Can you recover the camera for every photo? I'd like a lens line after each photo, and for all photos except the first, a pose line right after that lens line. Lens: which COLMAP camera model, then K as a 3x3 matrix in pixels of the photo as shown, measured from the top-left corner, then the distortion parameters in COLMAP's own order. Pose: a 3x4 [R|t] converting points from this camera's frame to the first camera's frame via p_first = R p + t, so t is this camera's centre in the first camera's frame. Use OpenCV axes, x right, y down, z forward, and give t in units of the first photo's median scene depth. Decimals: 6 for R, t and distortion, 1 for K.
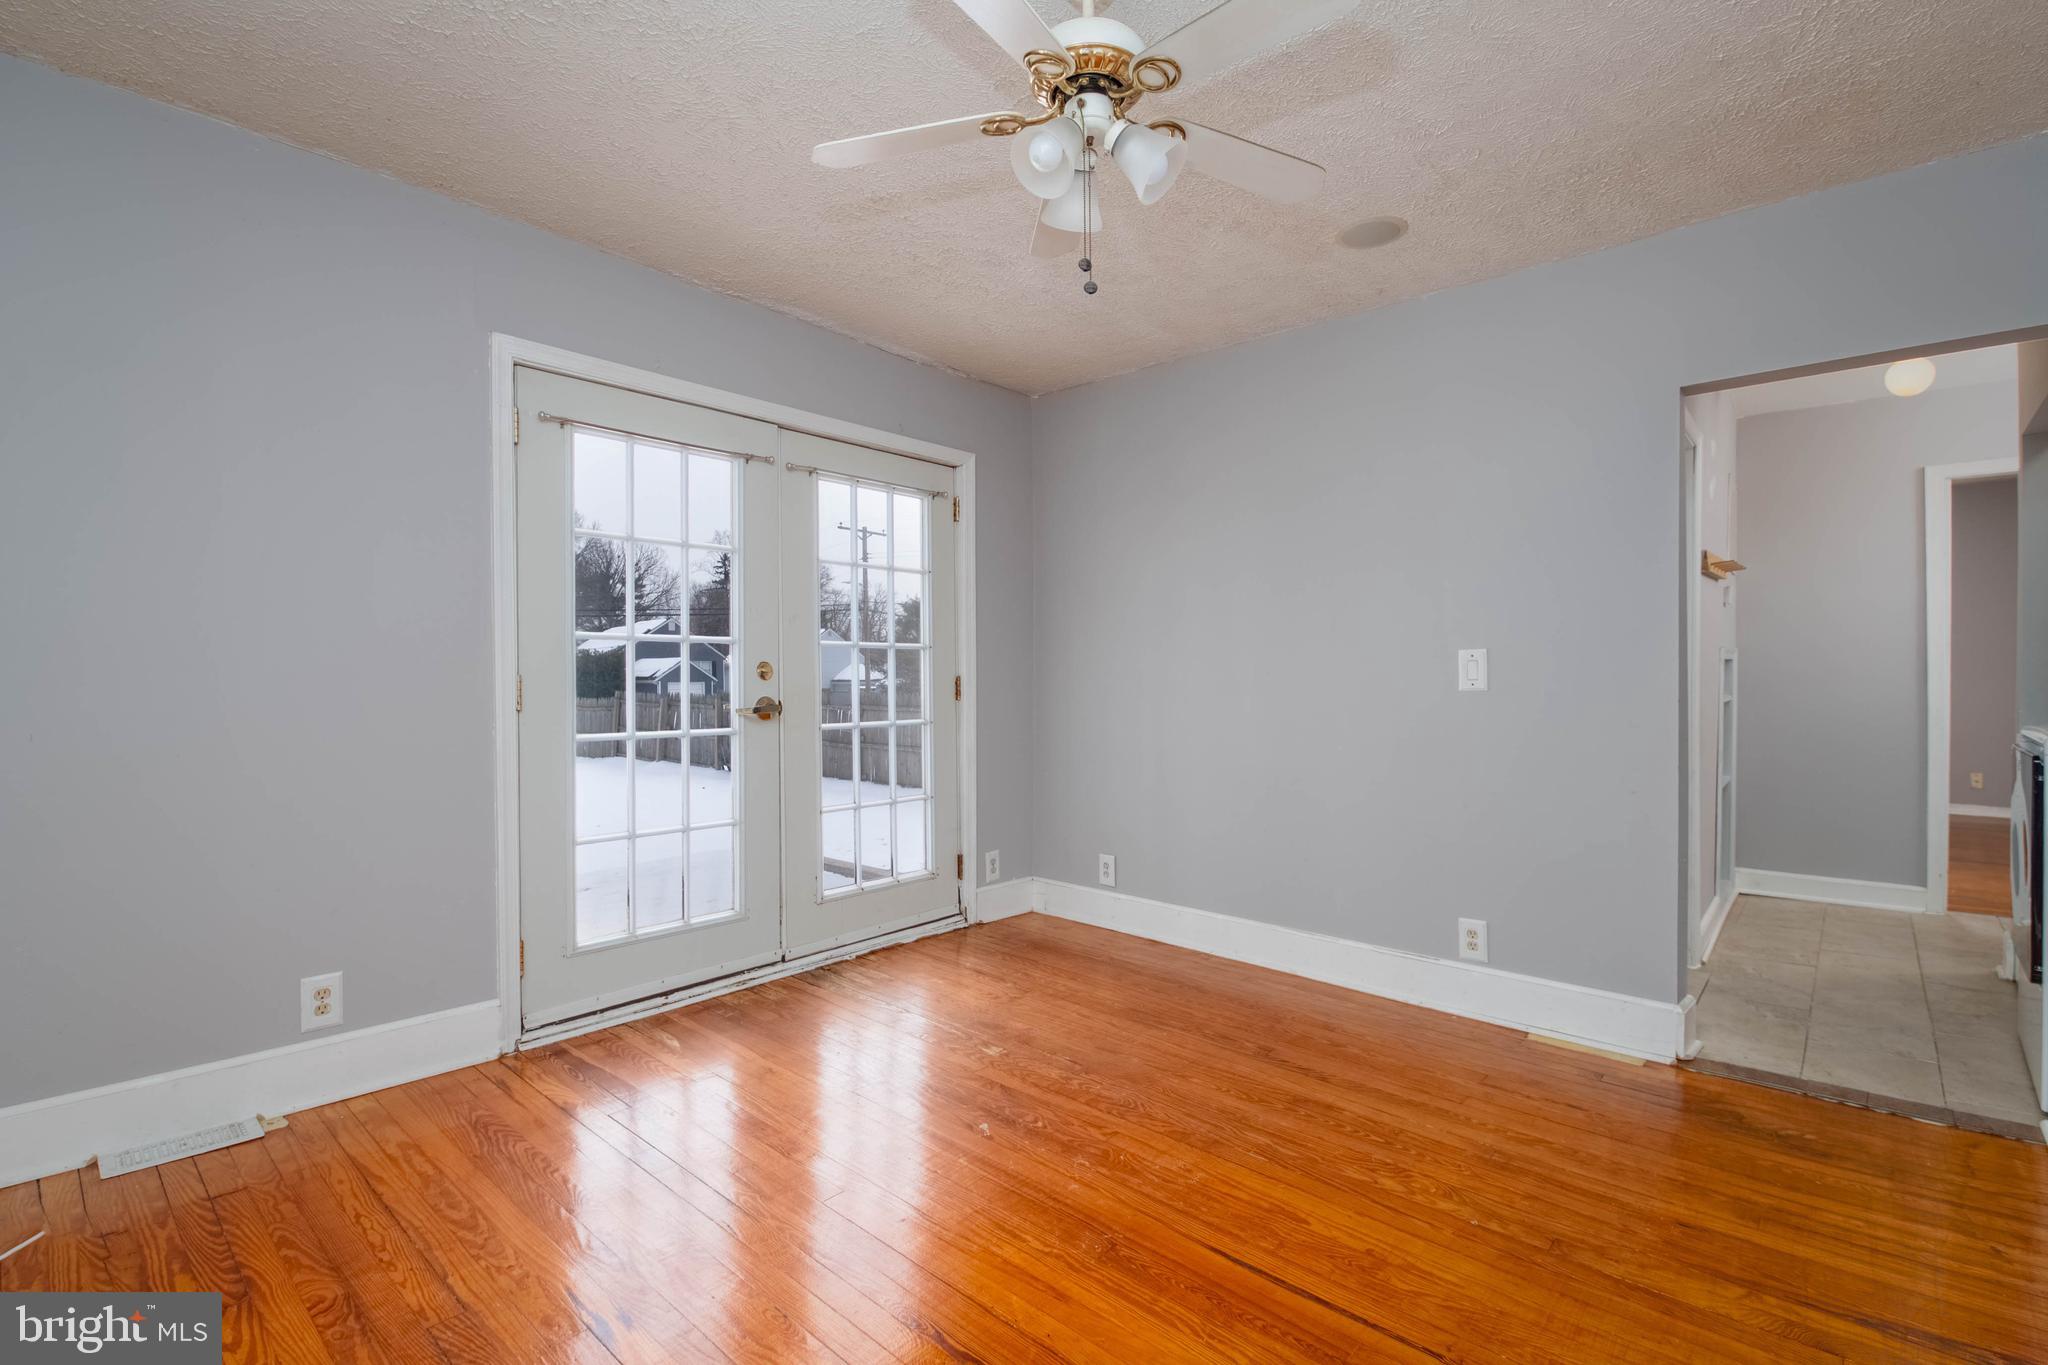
lens RADIAL K [[907.6, 0, 1024.0], [0, 907.6, 682.5], [0, 0, 1]] dist [-0.002917, -0.000551]
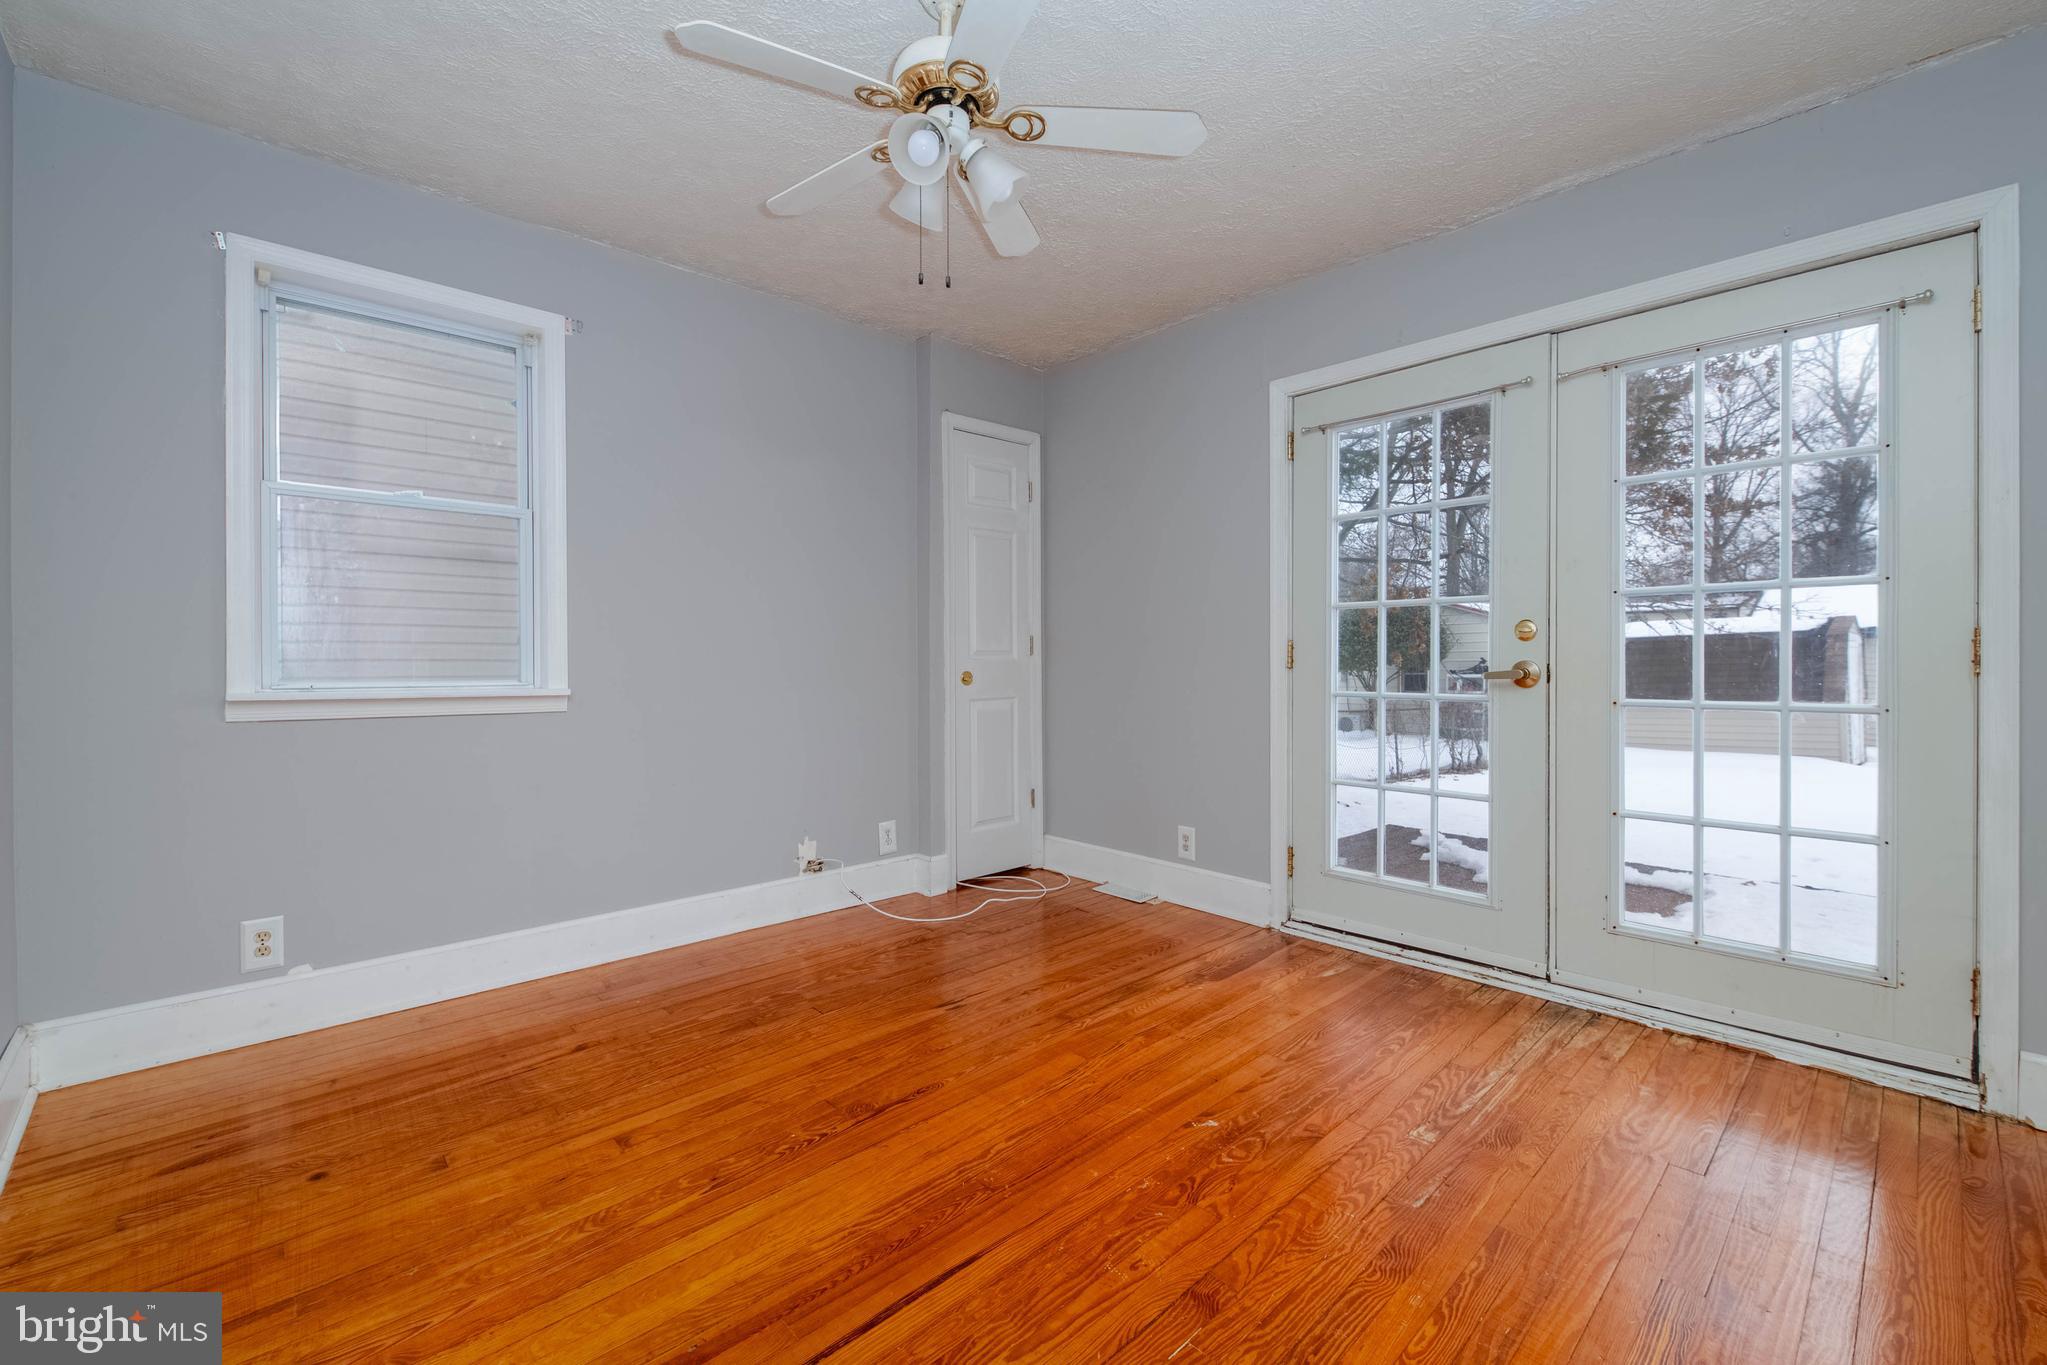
lens RADIAL K [[857.5, 0, 1025.7], [0, 857.5, 670.2], [0, 0, 1]] dist [0.001072, 0.000062]
pose [[-0.080408, 0.013829, -0.996666, 0.628518], [-0.002664, 0.999897, 0.014088, 0.016166], [0.996758, 0.003788, -0.080363, 0.670155]]
